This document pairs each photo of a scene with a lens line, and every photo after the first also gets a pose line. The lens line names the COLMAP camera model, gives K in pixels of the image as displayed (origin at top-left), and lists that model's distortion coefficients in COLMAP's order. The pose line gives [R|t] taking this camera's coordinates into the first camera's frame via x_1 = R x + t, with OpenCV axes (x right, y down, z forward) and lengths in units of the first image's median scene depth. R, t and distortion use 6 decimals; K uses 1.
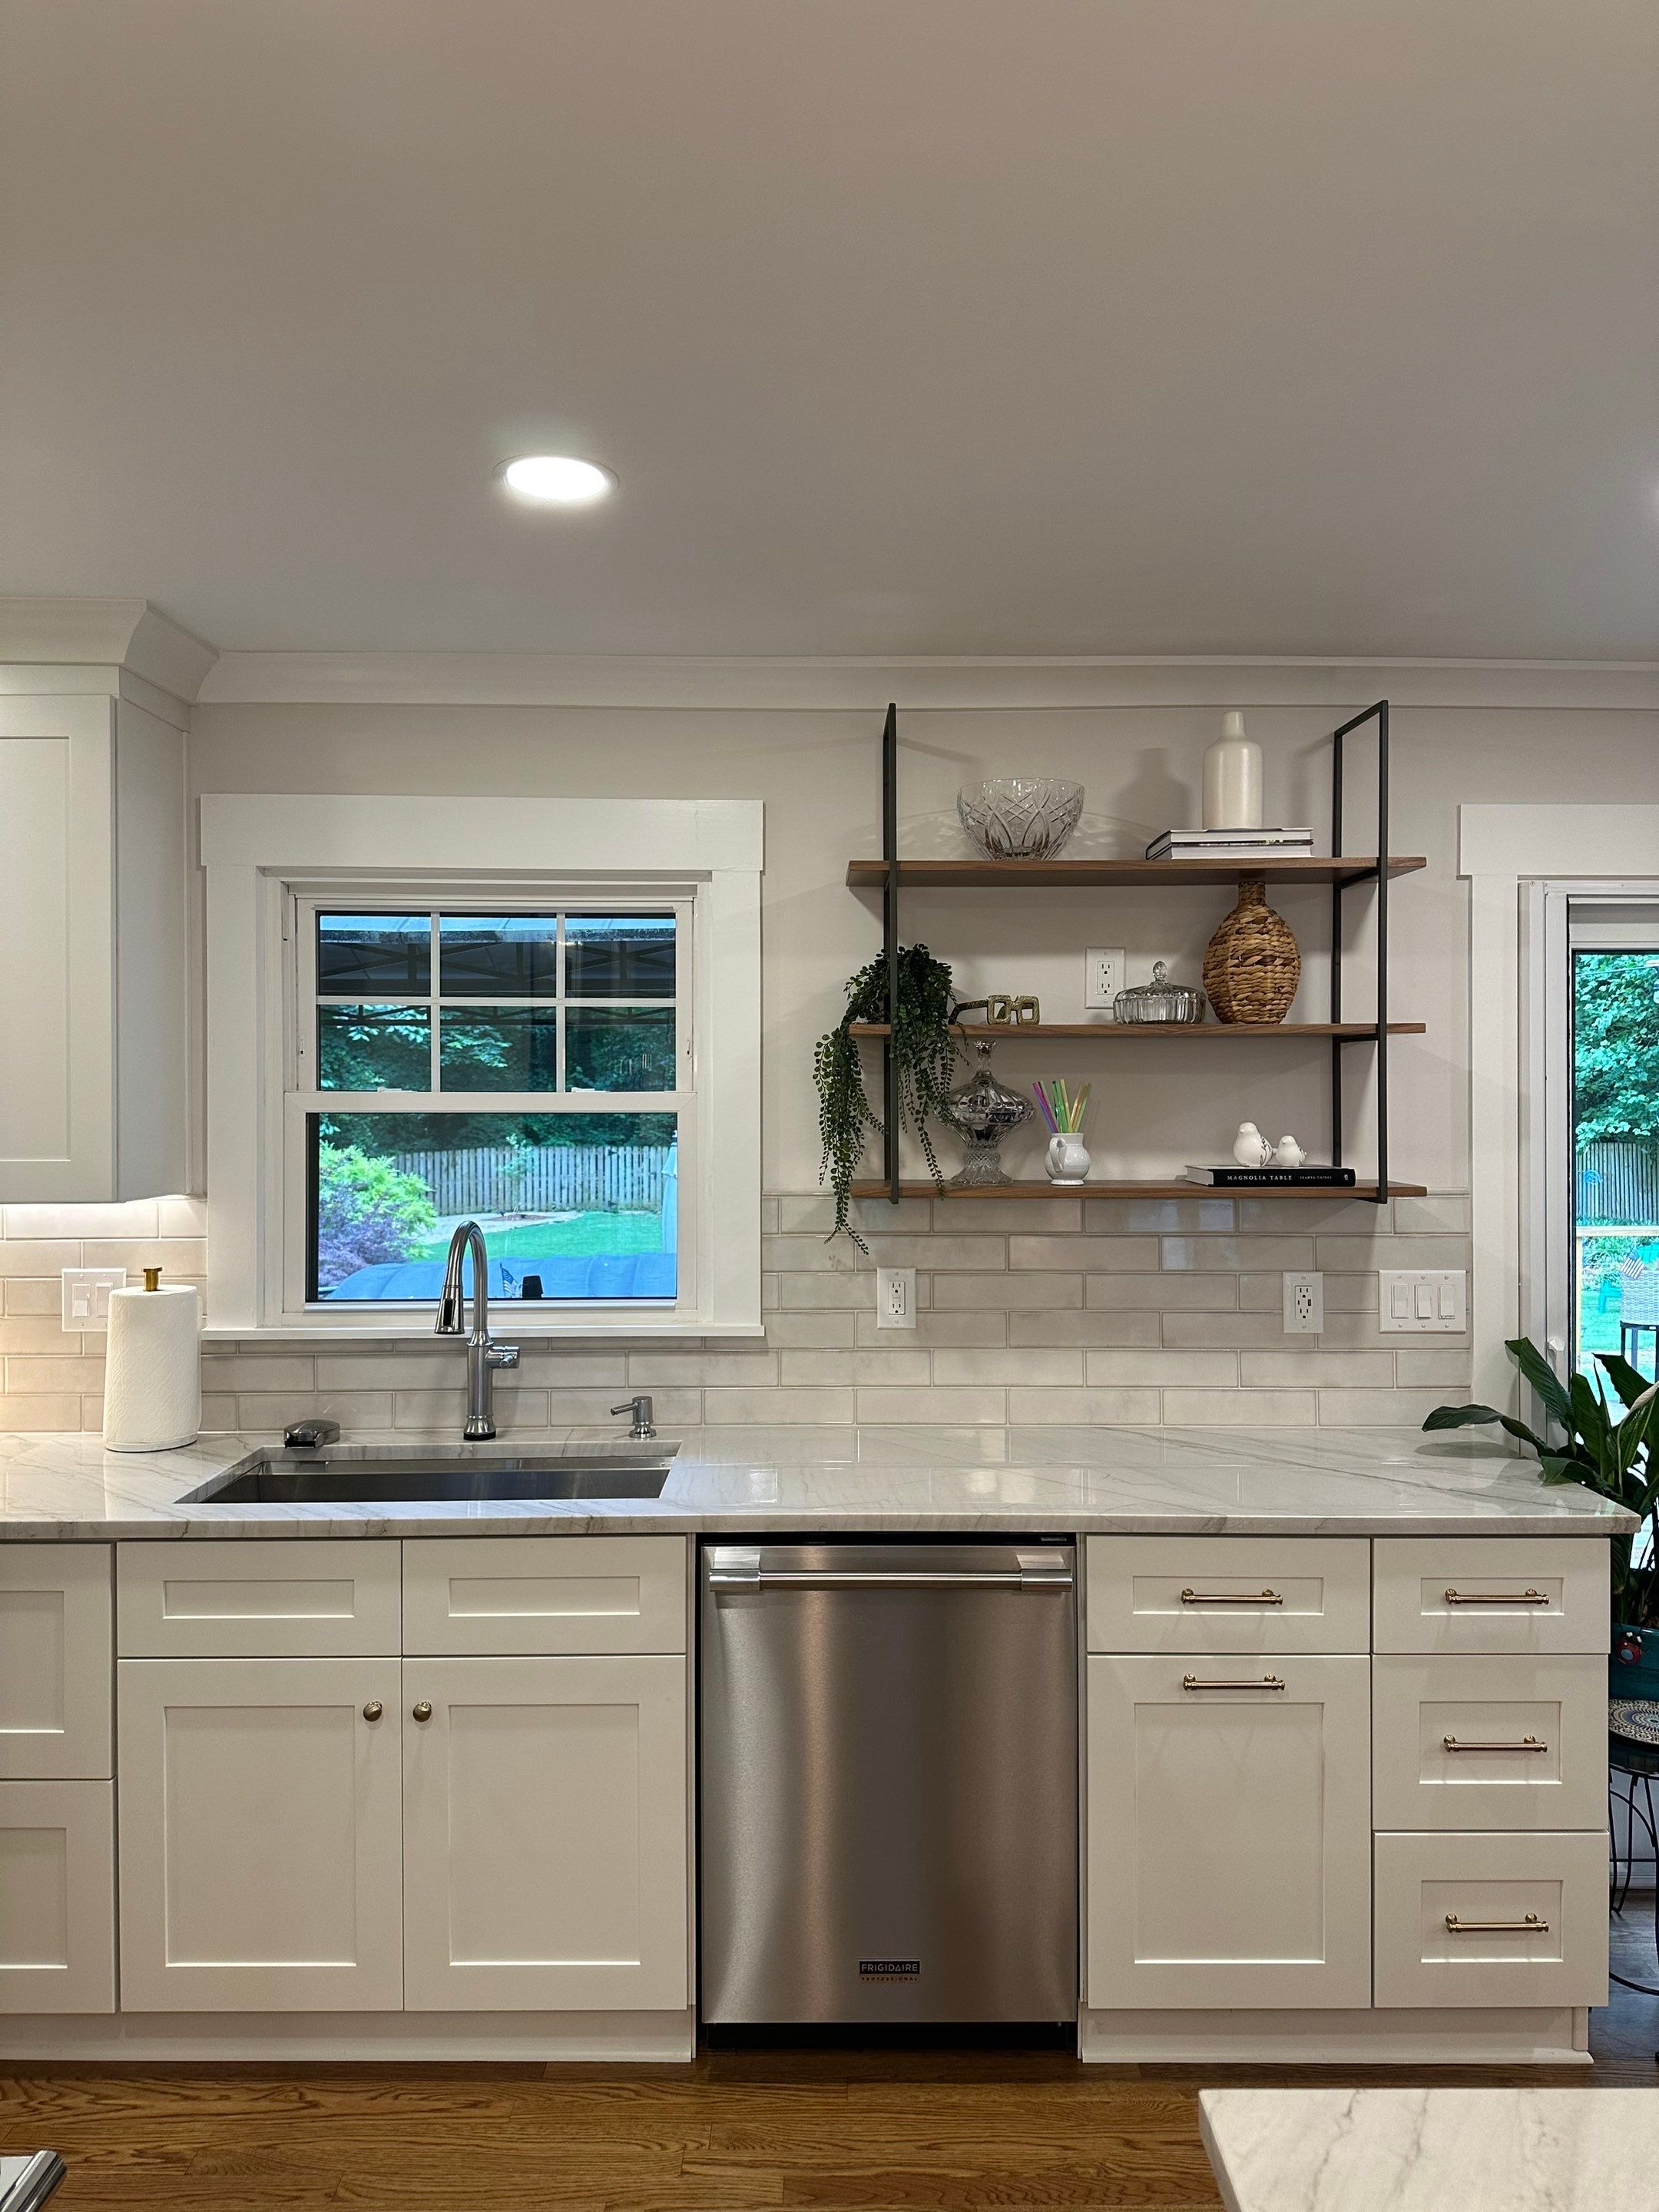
lens RADIAL K [[1558.8, 0, 825.2], [0, 1558.8, 1089.9], [0, 0, 1]] dist [0.035918, -0.036575]
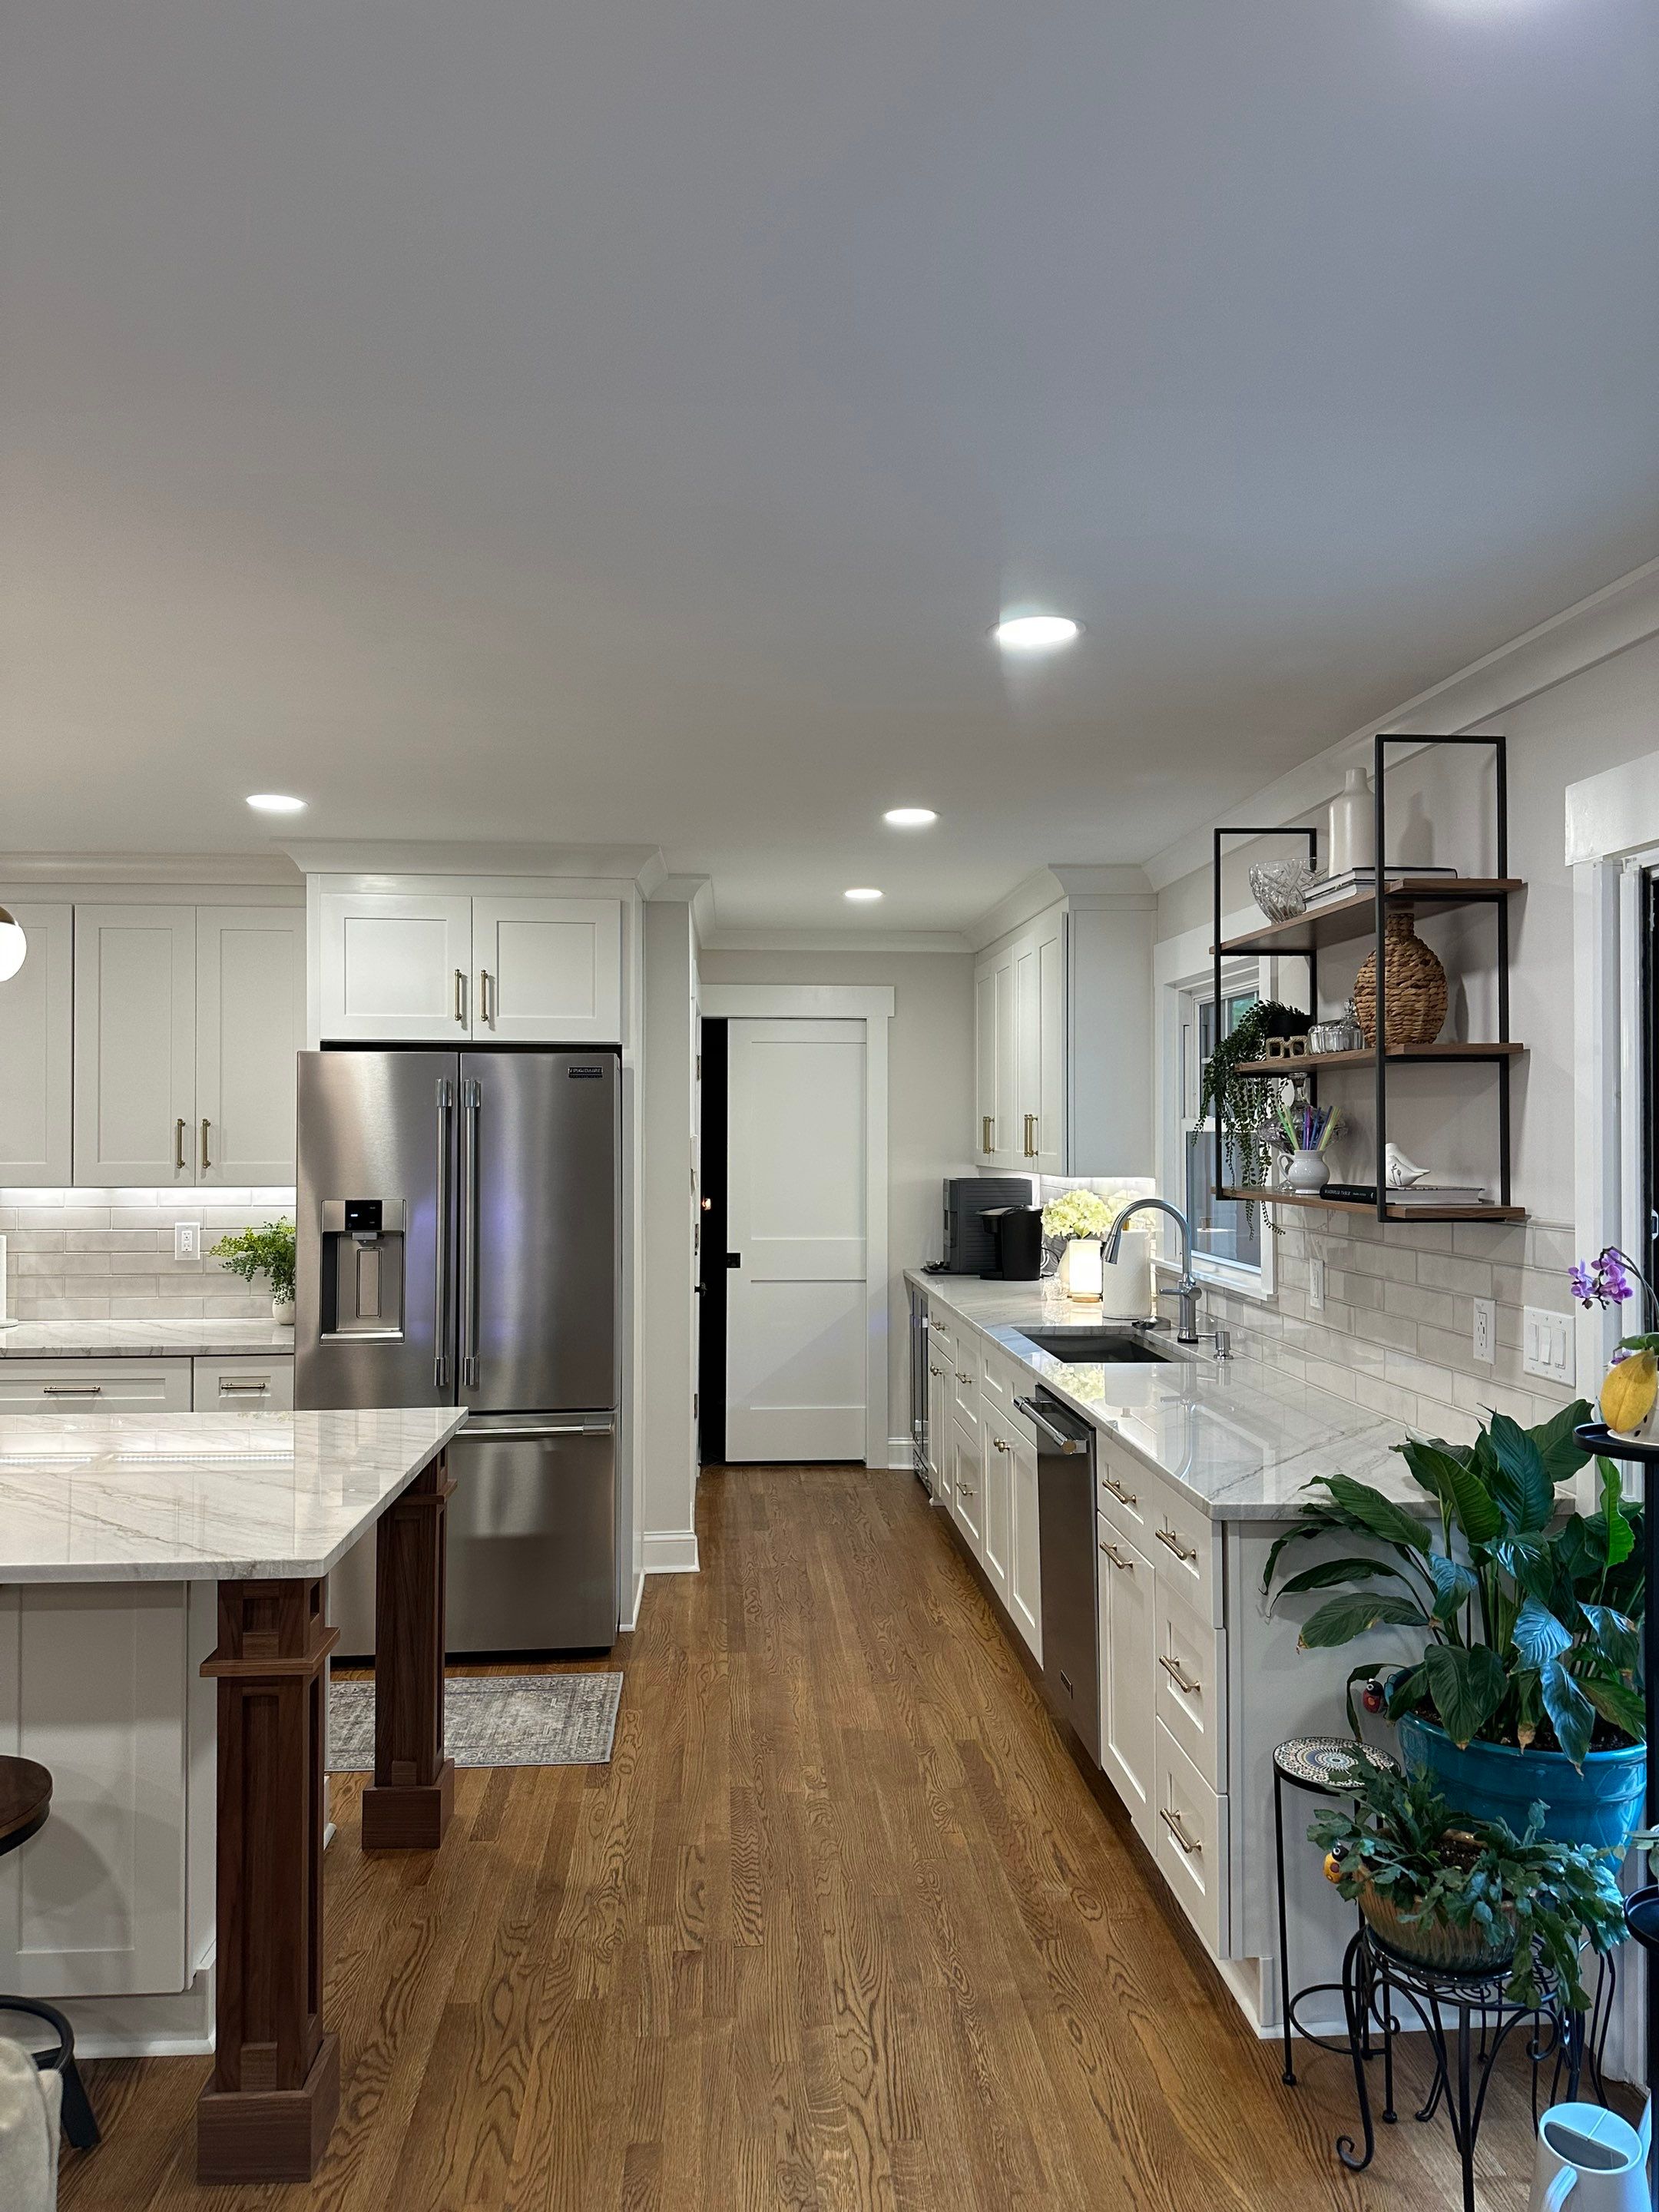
lens RADIAL K [[1558.8, 0, 820.6], [0, 1558.8, 1101.4], [0, 0, 1]] dist [0.035918, -0.036575]
pose [[0.068074, -0.013672, -0.997587, 1.257880], [0.000096, 0.999906, -0.013697, 0.006661], [0.997680, 0.000836, 0.068069, 0.521188]]
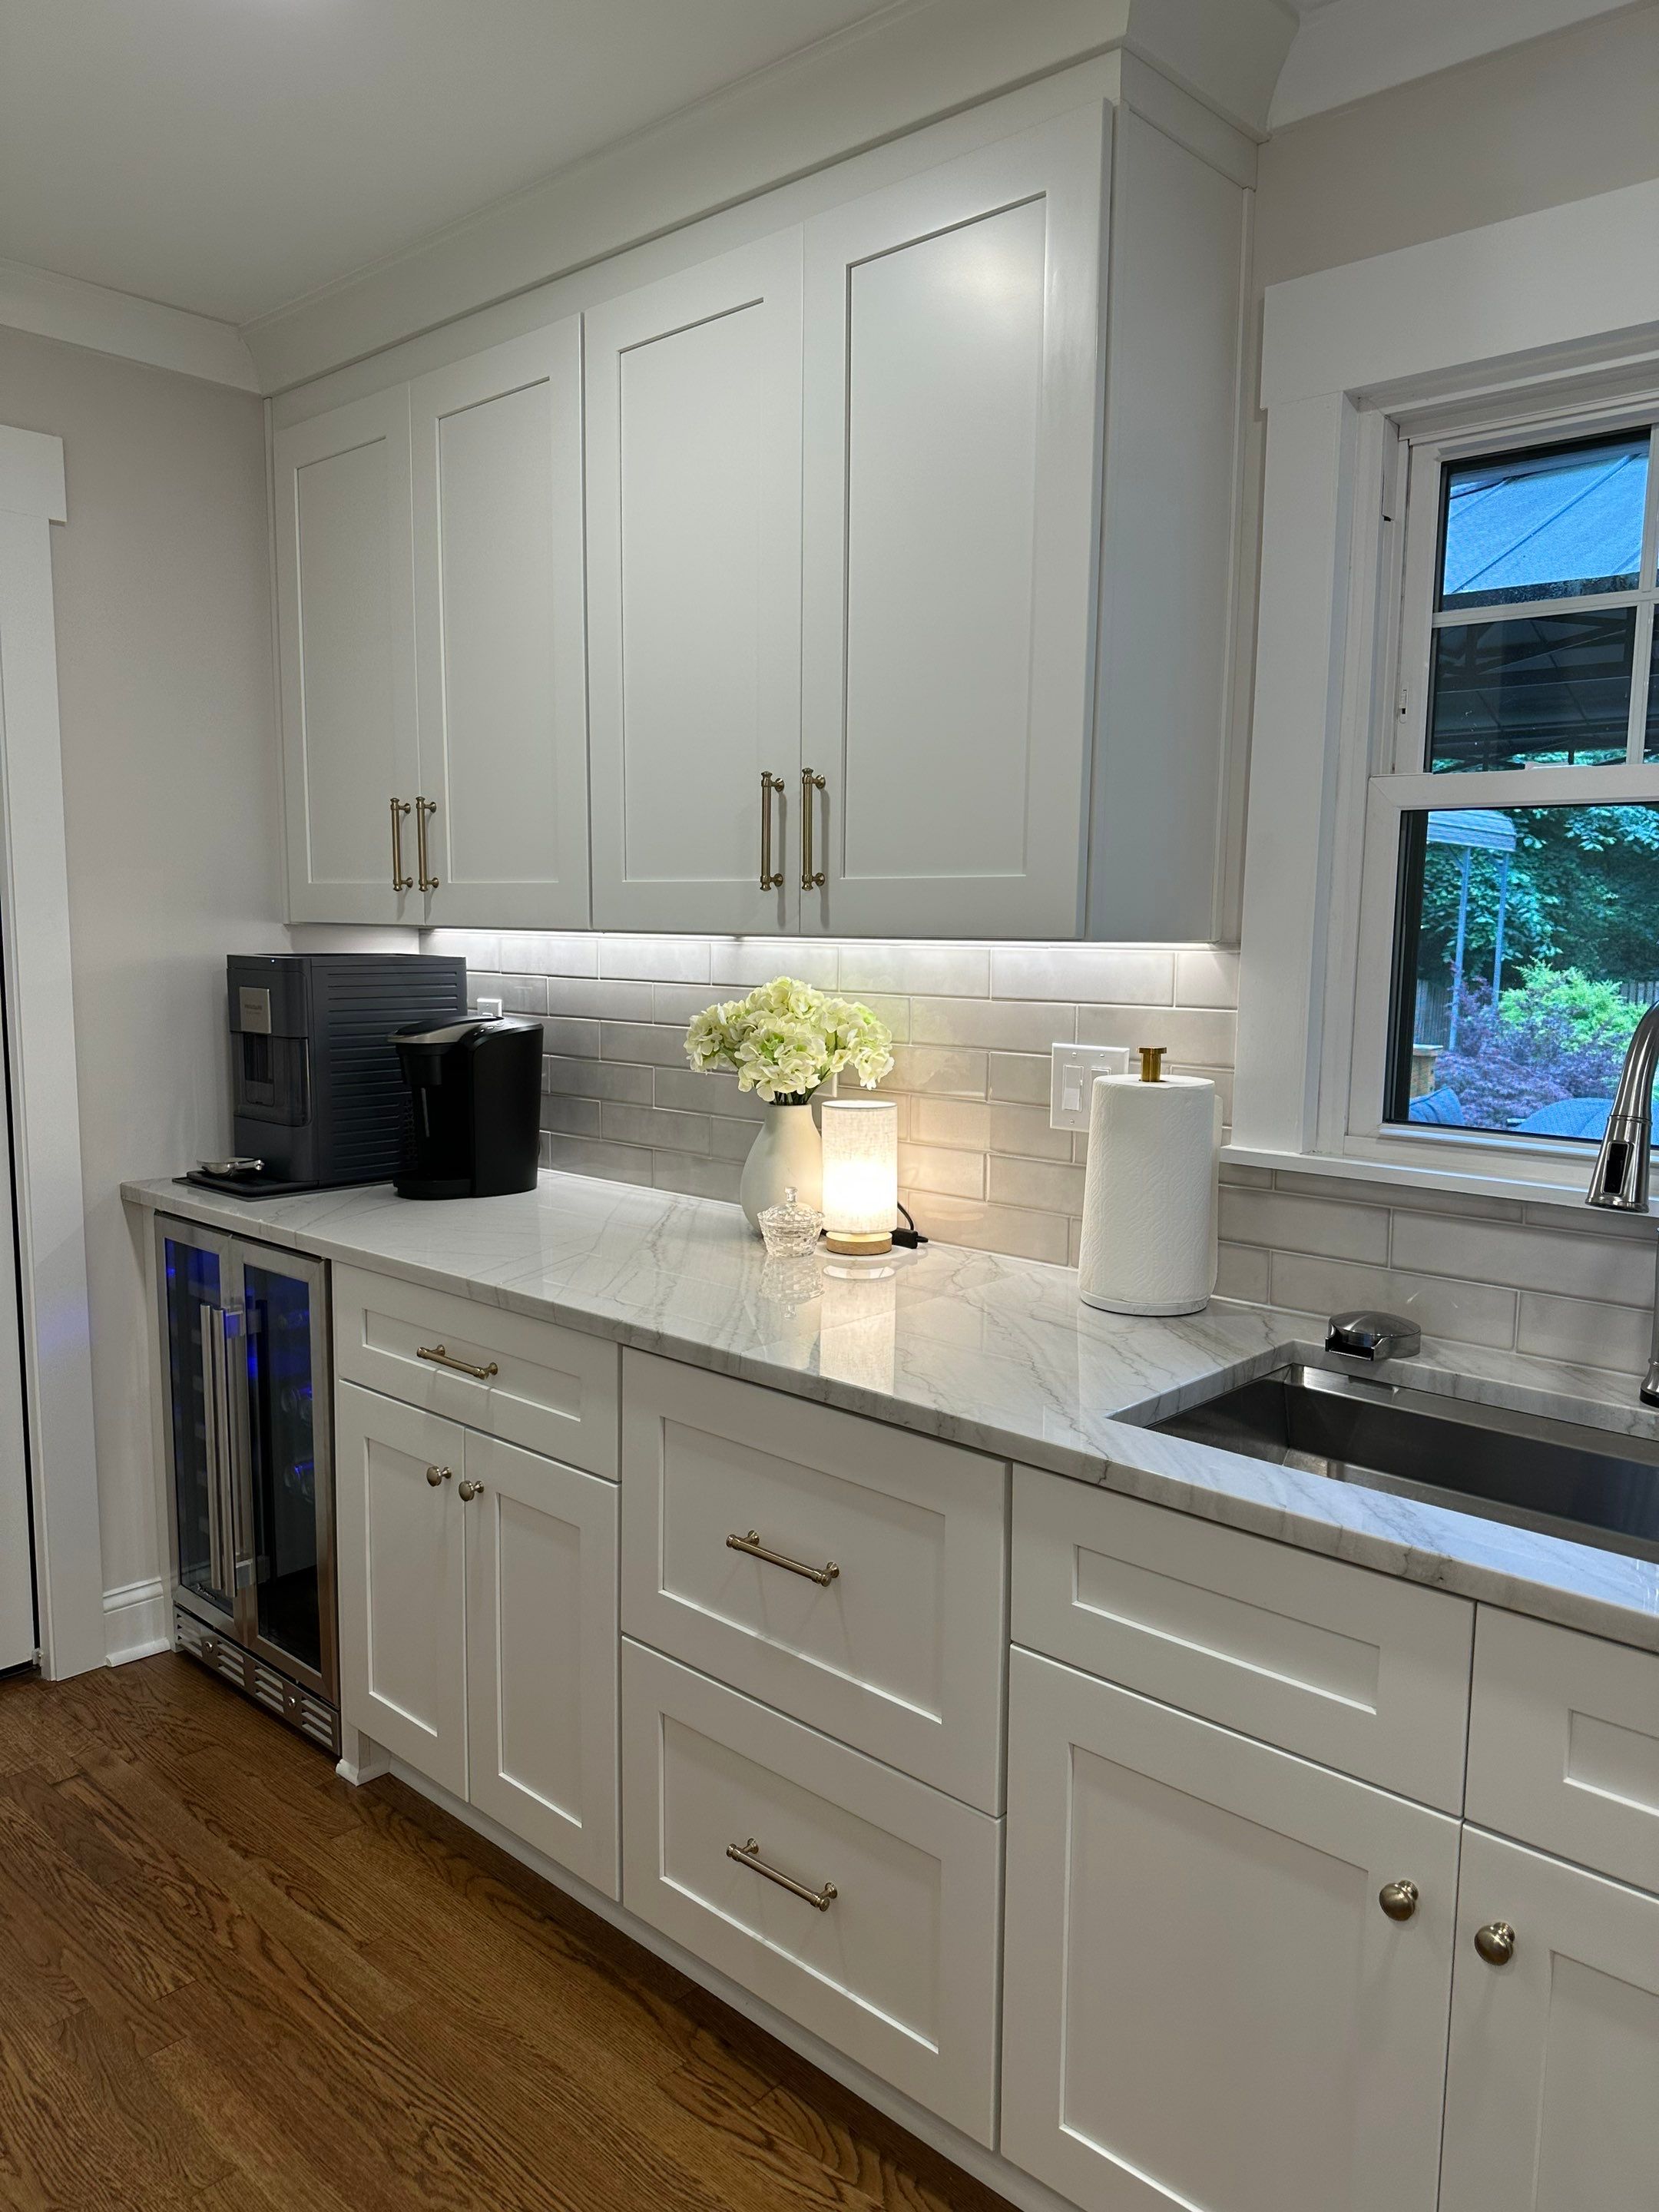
lens RADIAL K [[1558.8, 0, 829.8], [0, 1558.8, 1108.5], [0, 0, 1]] dist [0.035918, -0.036575]
pose [[0.738582, 0.094337, -0.667530, -0.082320], [-0.011801, 0.991819, 0.127108, 0.055175], [0.674060, -0.086002, 0.733653, 0.407012]]
